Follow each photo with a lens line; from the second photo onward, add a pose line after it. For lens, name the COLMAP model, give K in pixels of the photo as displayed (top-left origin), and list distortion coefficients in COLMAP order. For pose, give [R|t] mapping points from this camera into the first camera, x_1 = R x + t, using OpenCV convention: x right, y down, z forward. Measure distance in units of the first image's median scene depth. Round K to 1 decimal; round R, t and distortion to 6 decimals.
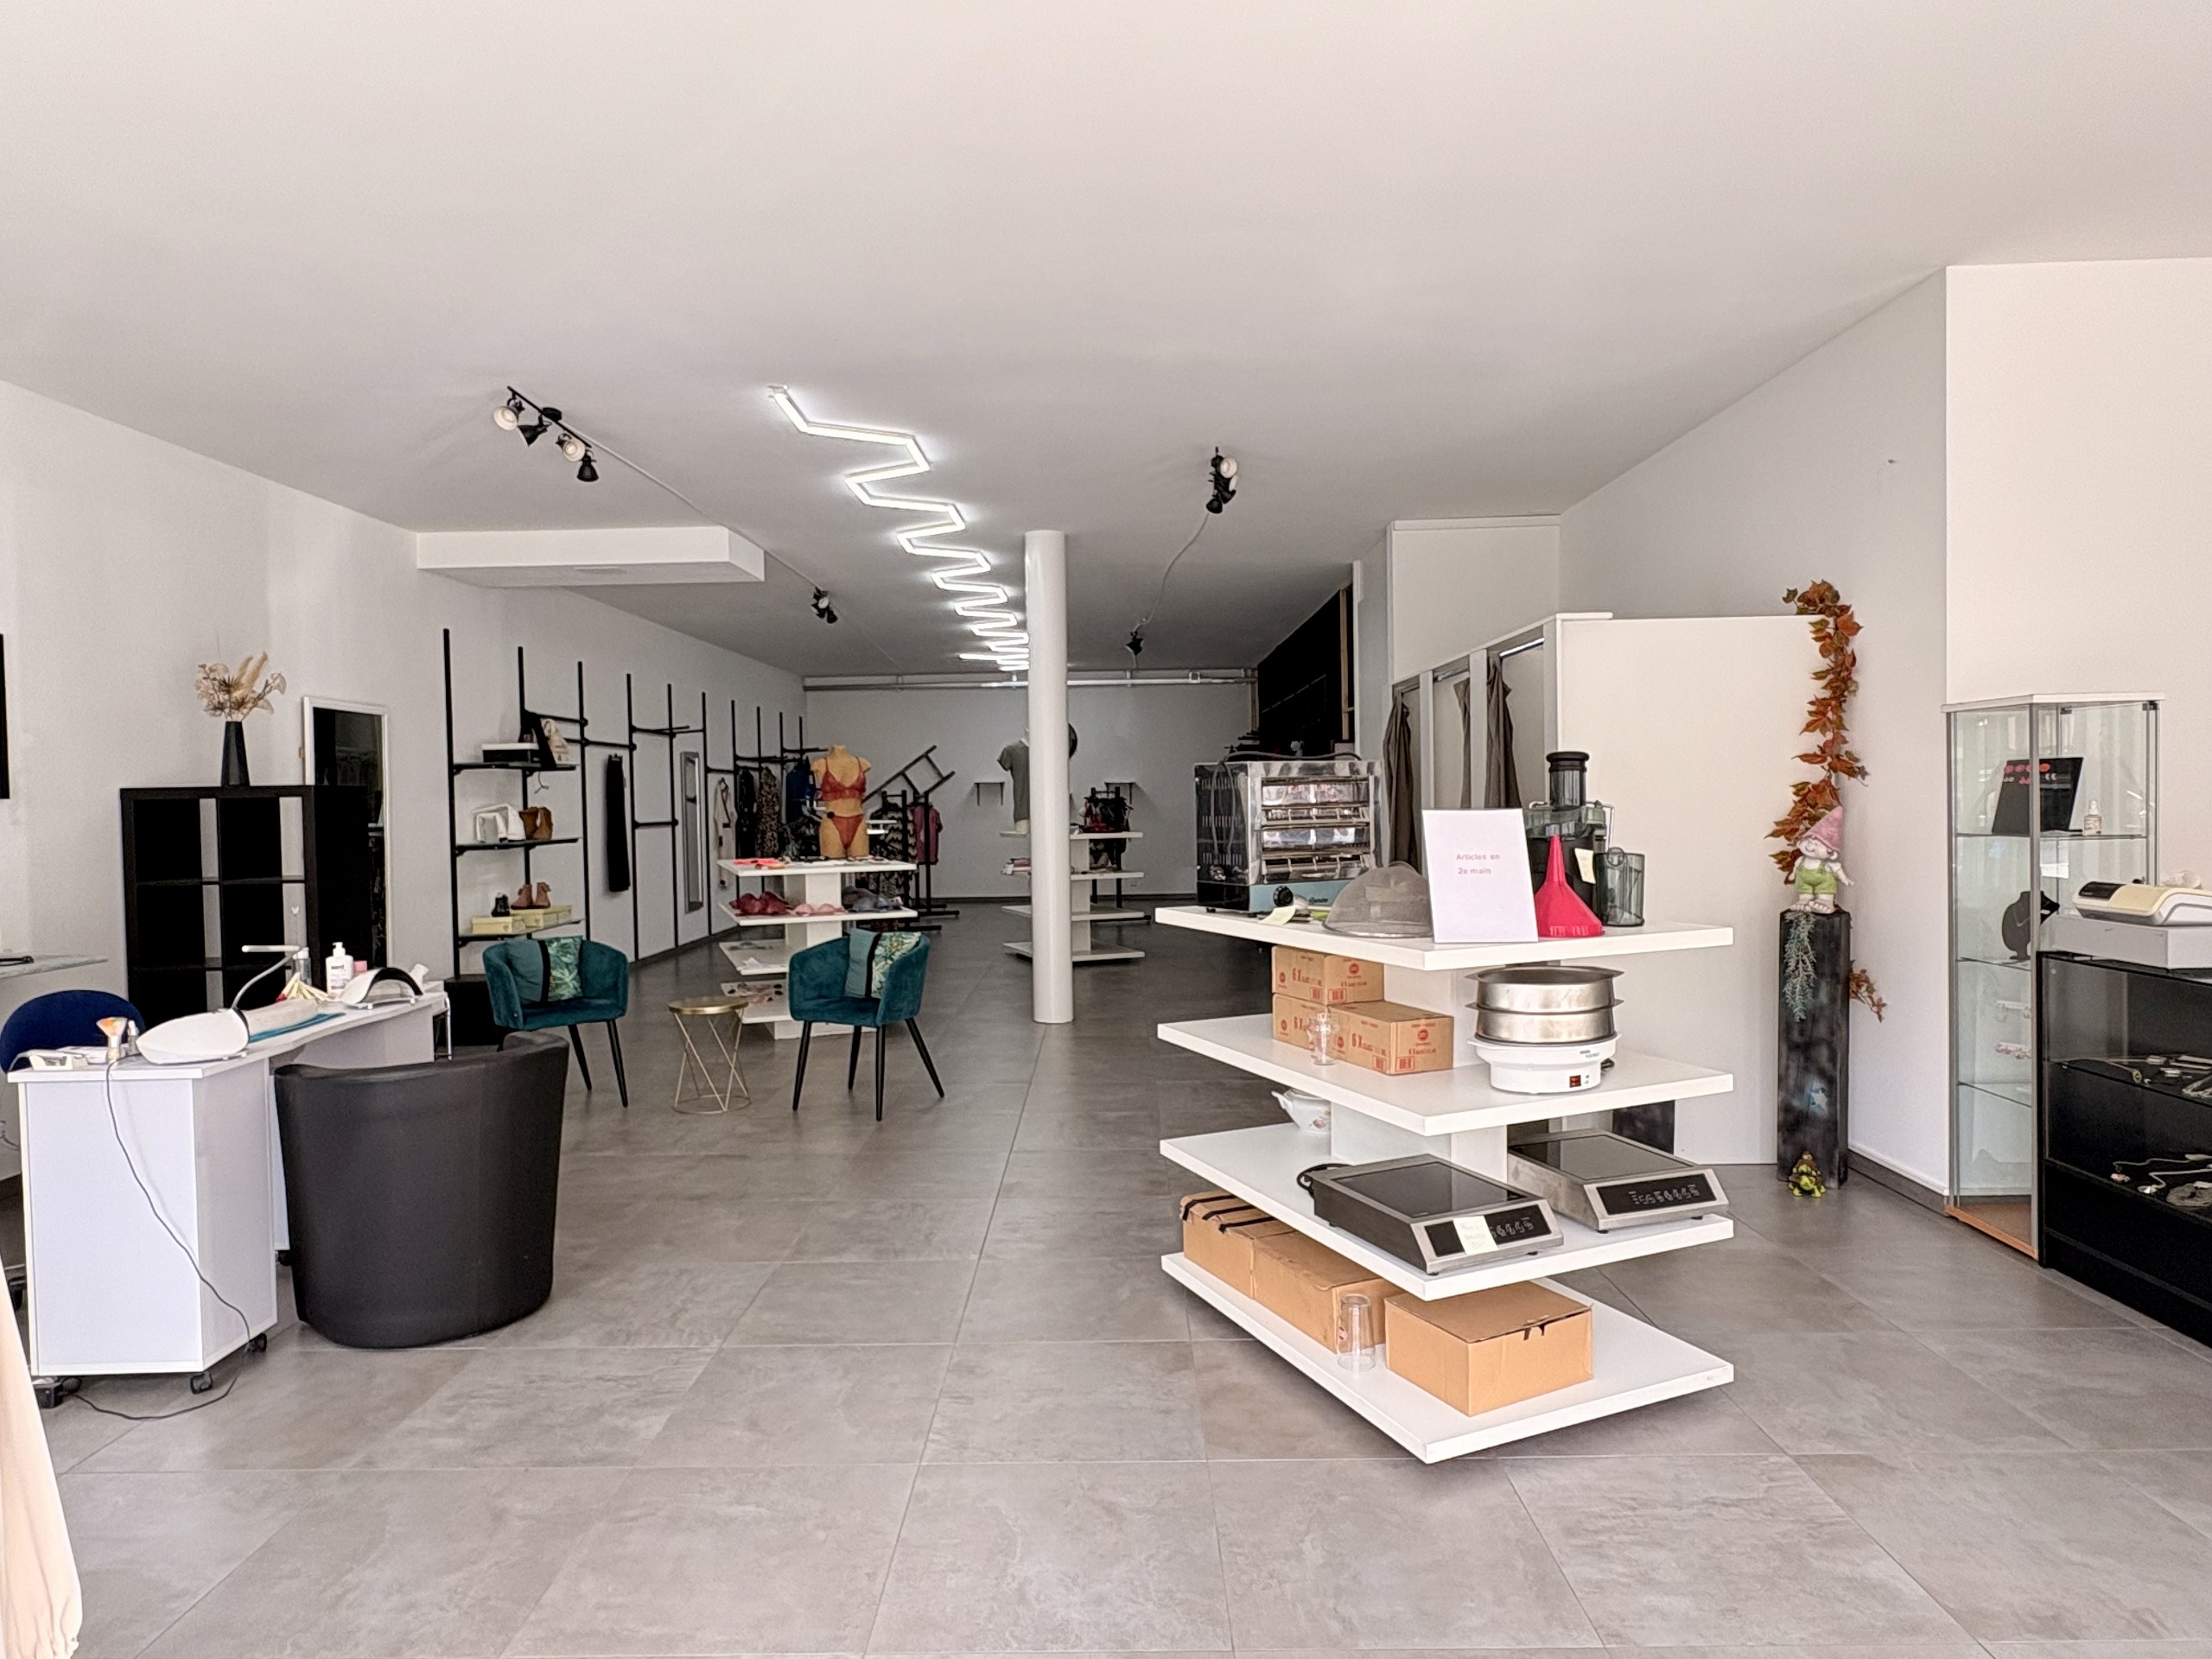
lens RADIAL K [[1304.9, 0, 1106.0], [0, 1304.9, 829.5], [0, 0, 1]] dist [0.001488, -0.001438]
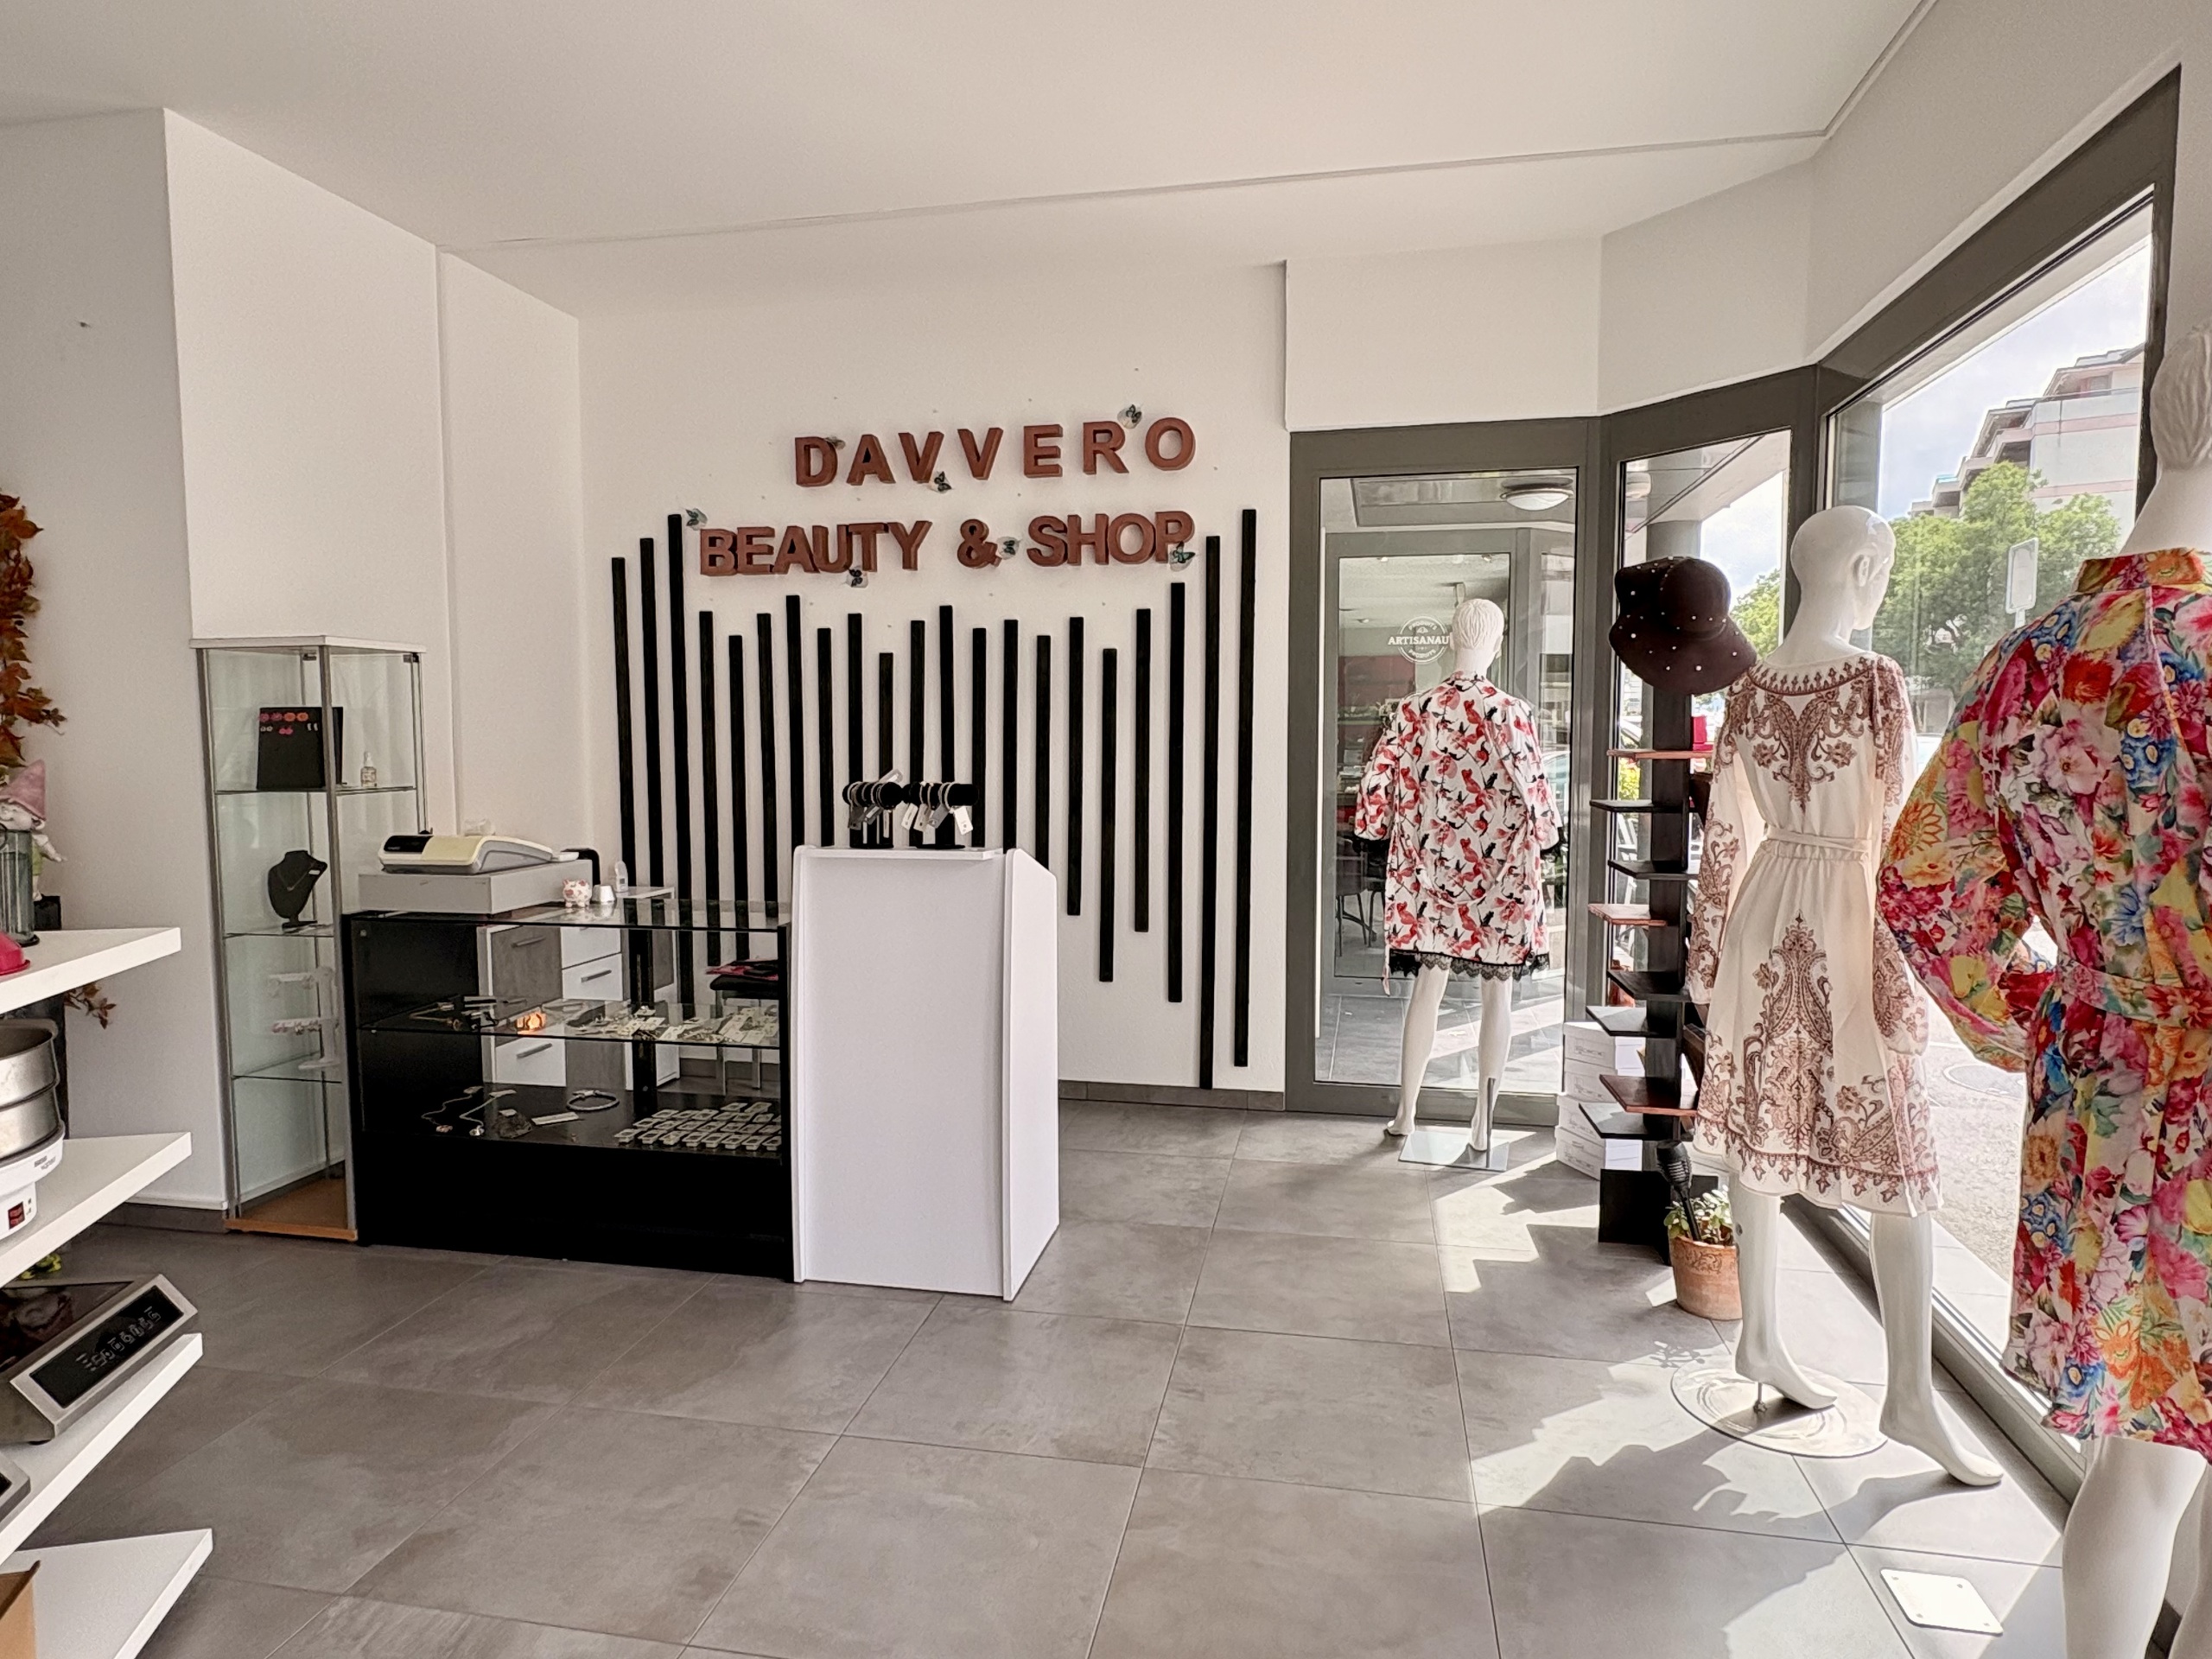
lens RADIAL K [[1304.9, 0, 1106.0], [0, 1304.9, 829.5], [0, 0, 1]] dist [0.001488, -0.001438]
pose [[0.189131, -0.056261, 0.980339, -0.149540], [0.024490, 0.998317, 0.052568, -0.004374], [-0.981646, 0.014066, 0.190190, 0.479992]]
